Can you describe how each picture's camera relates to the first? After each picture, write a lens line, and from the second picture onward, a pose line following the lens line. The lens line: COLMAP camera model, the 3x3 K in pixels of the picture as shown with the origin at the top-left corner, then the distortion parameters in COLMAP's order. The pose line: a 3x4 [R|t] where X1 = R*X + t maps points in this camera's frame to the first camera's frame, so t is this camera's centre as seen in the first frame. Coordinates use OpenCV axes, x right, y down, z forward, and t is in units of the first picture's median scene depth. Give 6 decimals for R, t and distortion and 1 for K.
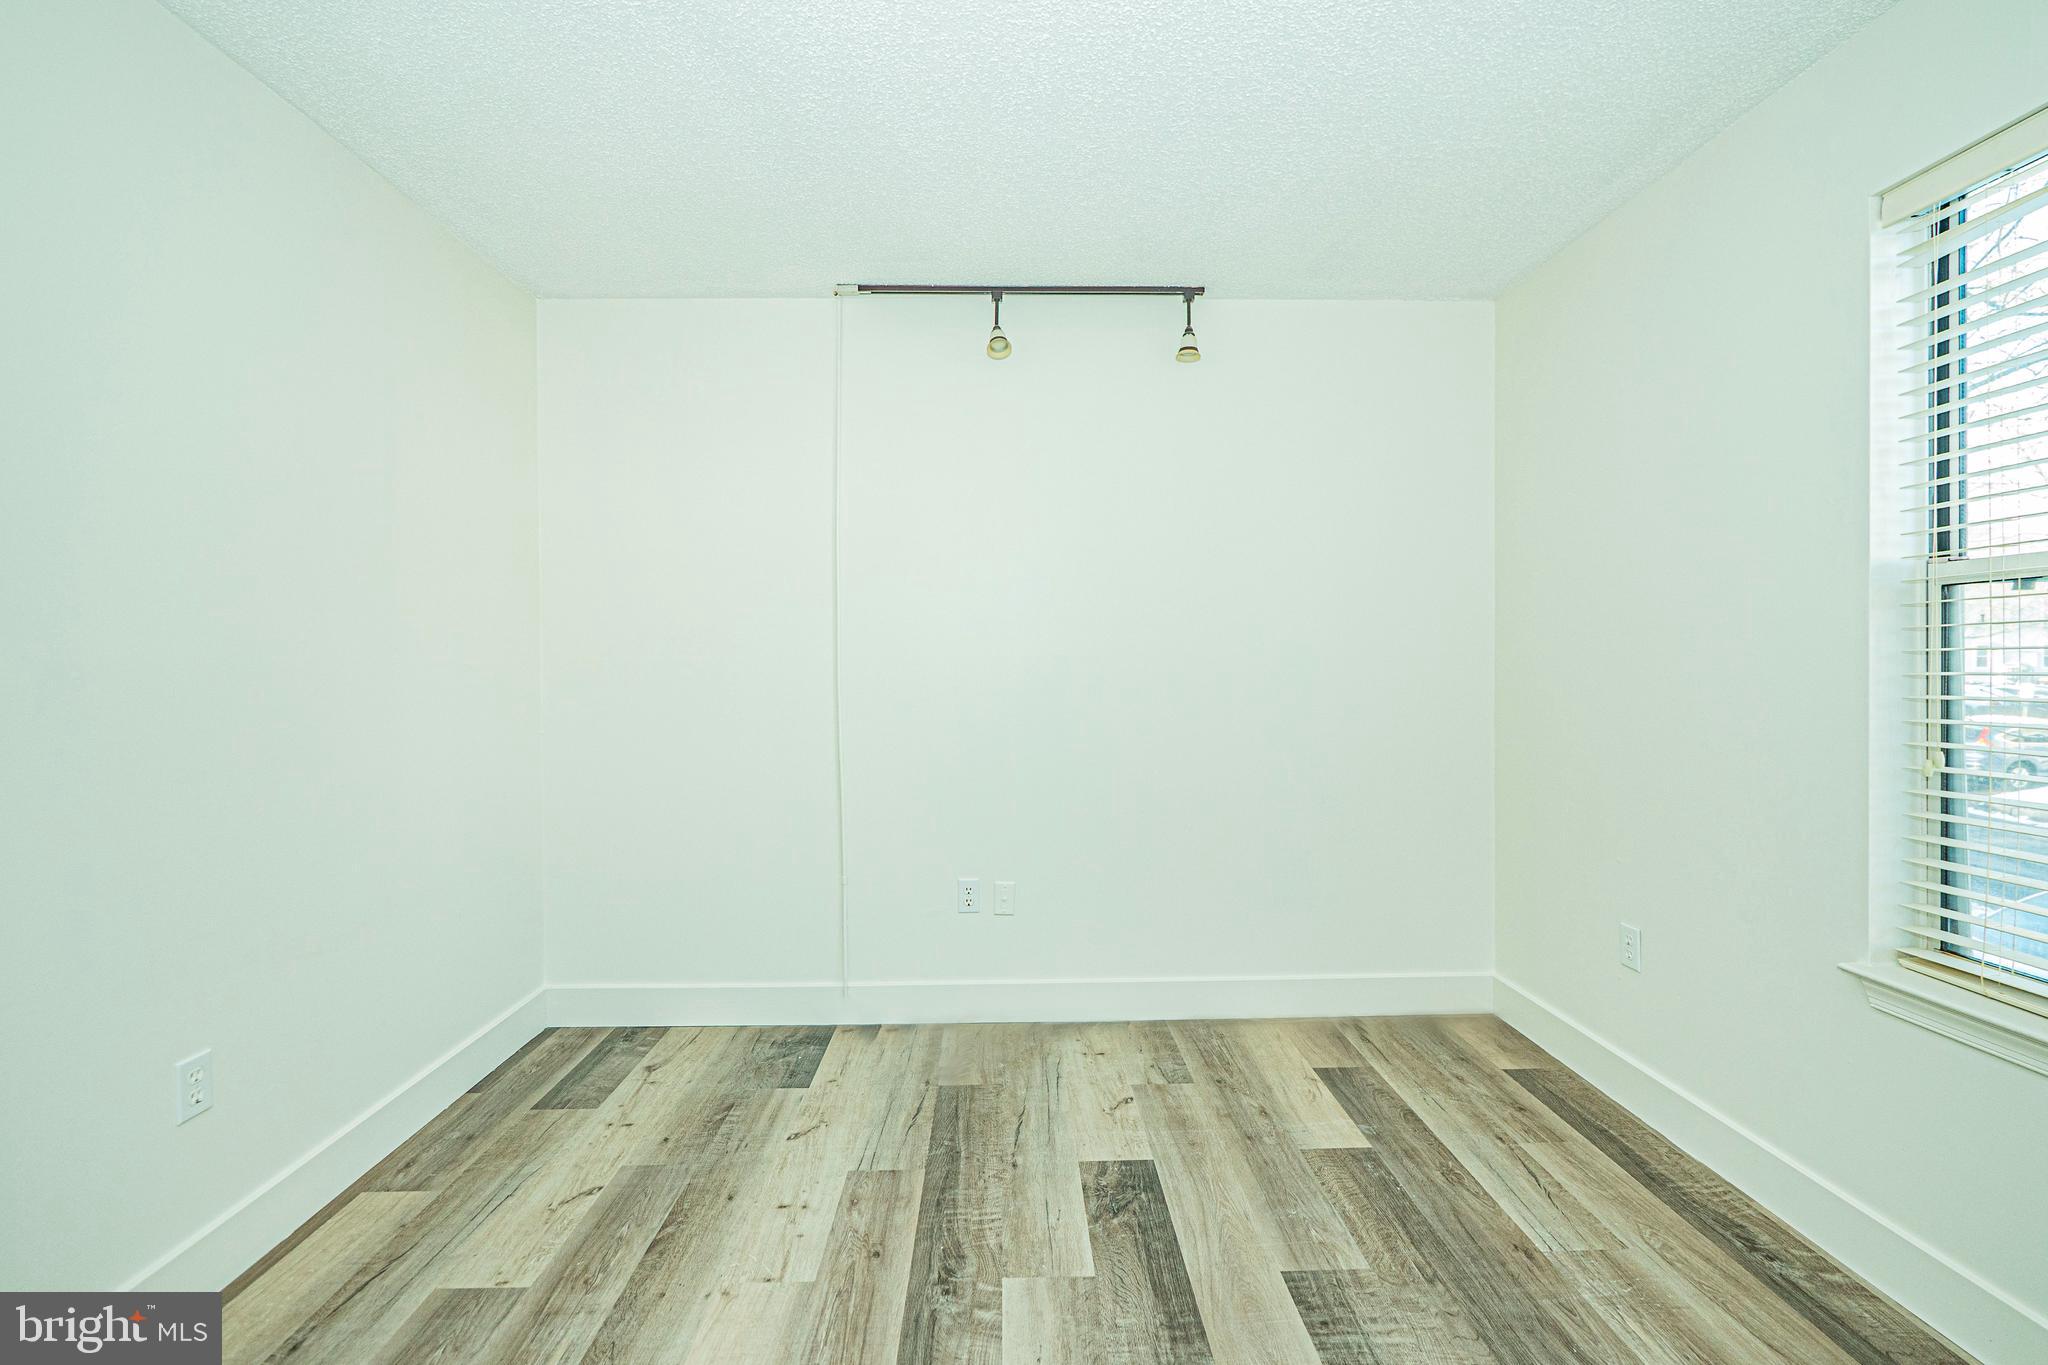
lens RADIAL K [[867.3, 0, 1023.1], [0, 867.3, 670.6], [0, 0, 1]] dist [-0.008937, 0.001806]
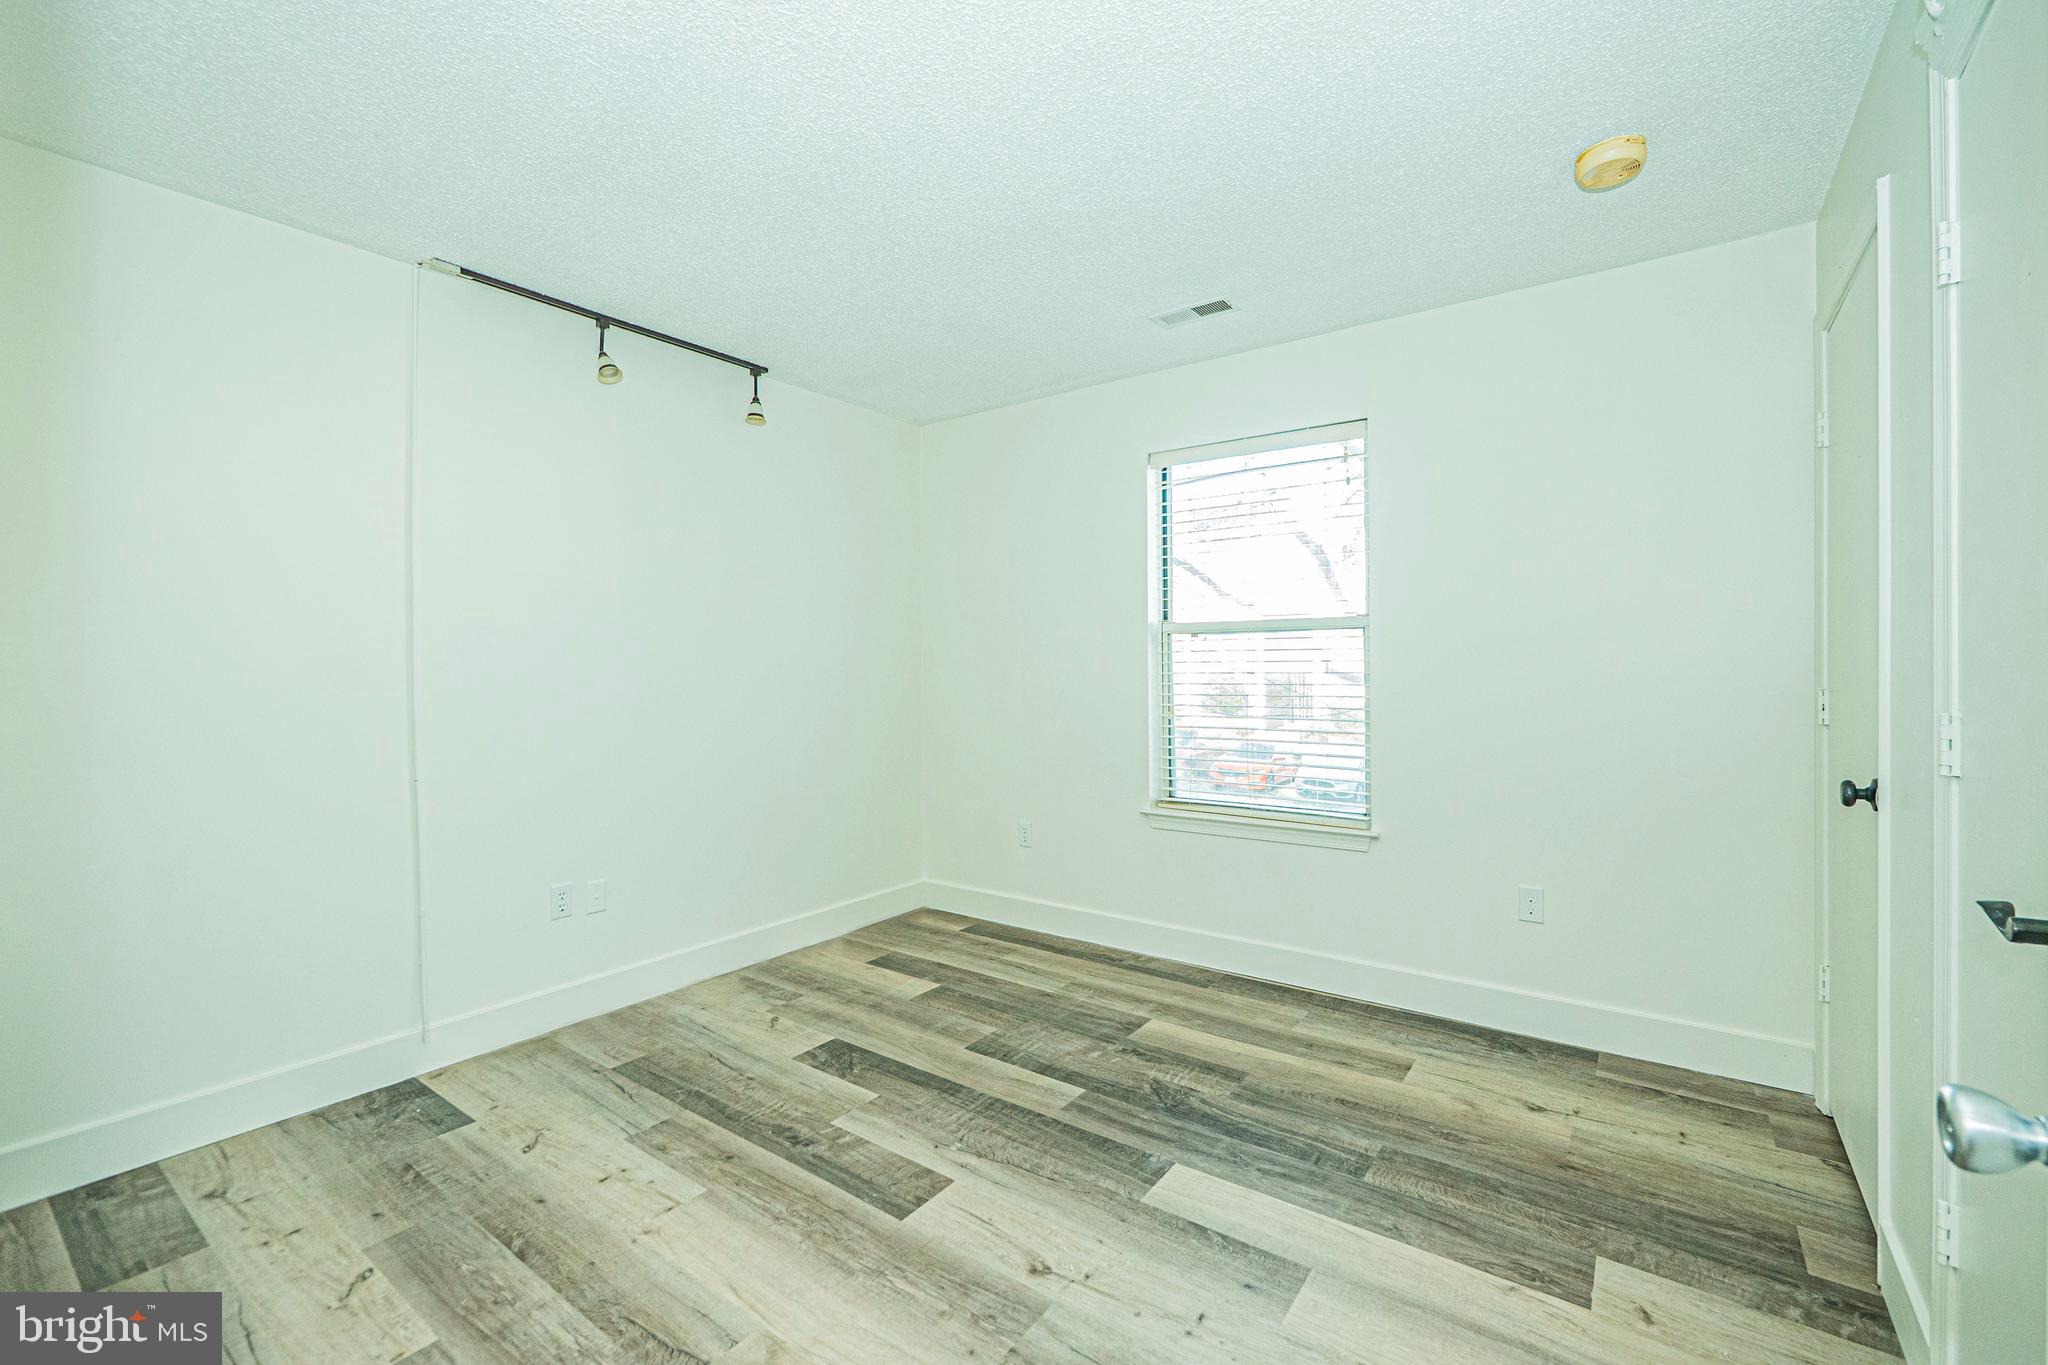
lens RADIAL K [[867.3, 0, 1023.1], [0, 867.3, 670.6], [0, 0, 1]] dist [-0.008937, 0.001806]
pose [[0.609239, -0.001811, 0.792984, -0.717813], [0.013095, 0.999884, -0.007778, 0.008519], [-0.792878, 0.015123, 0.609192, -0.058198]]
